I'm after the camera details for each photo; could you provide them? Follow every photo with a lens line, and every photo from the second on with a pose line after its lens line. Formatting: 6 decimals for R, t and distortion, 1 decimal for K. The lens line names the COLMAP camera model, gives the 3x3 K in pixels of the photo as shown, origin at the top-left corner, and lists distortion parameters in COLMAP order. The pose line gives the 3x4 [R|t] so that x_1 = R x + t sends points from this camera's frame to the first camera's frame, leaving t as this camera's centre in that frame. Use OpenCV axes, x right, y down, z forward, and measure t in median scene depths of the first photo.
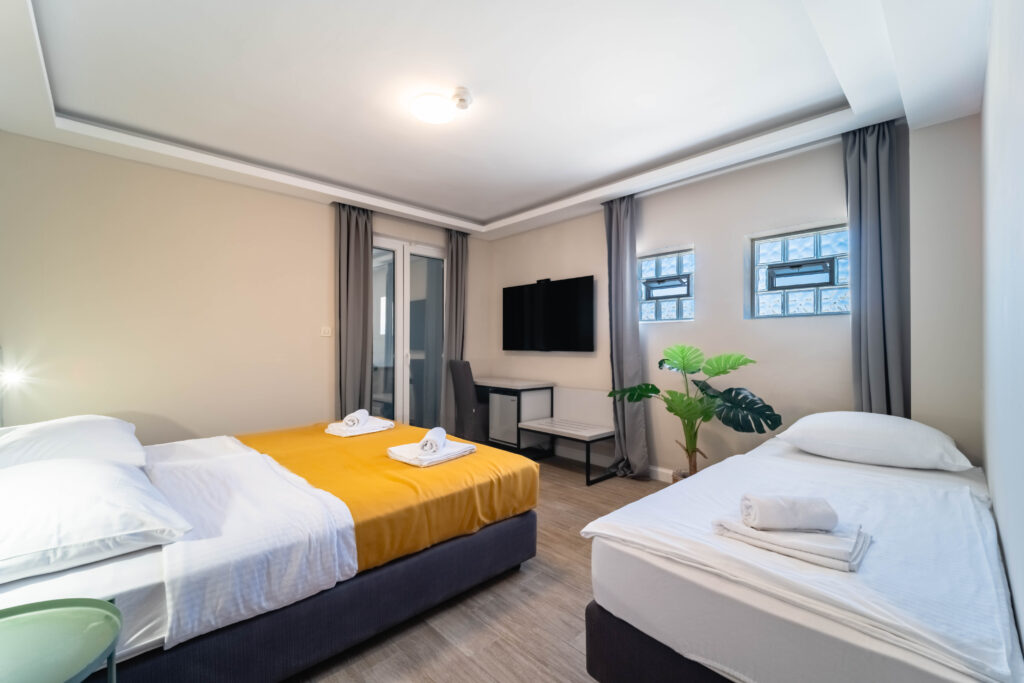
lens RADIAL K [[424.2, 0, 511.5], [0, 424.2, 344.9], [0, 0, 1]] dist [0.034999, -0.014667]
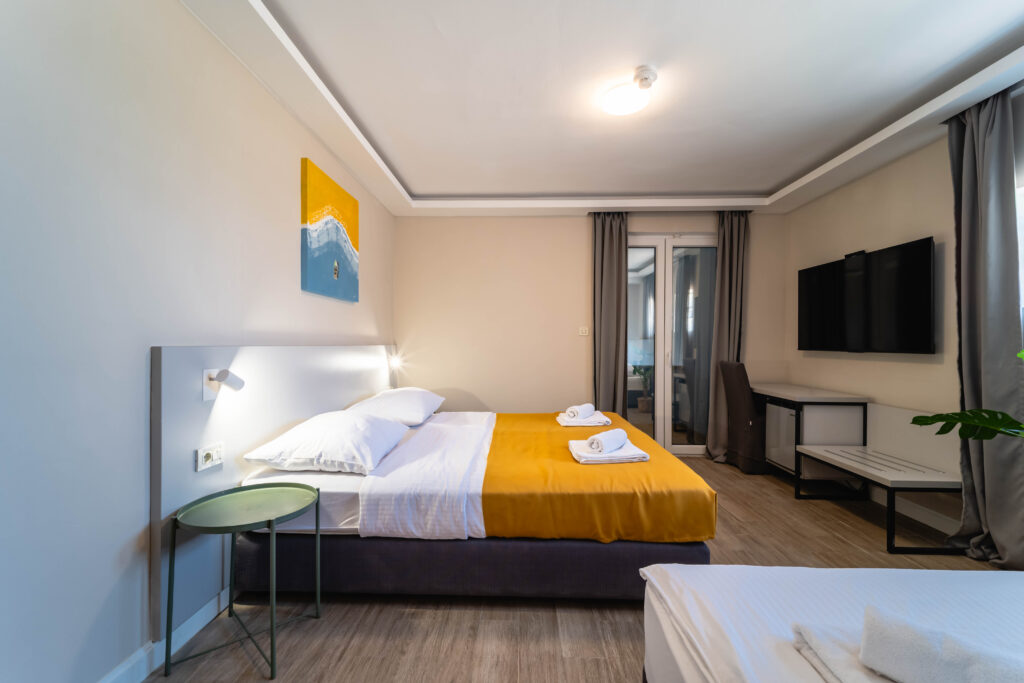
lens RADIAL K [[424.2, 0, 511.5], [0, 424.2, 344.9], [0, 0, 1]] dist [0.034999, -0.014667]
pose [[0.711795, 0.003917, -0.702377, 0.218666], [-0.001015, 0.999989, 0.004549, -0.000754], [0.702387, -0.002525, 0.711791, 0.089068]]
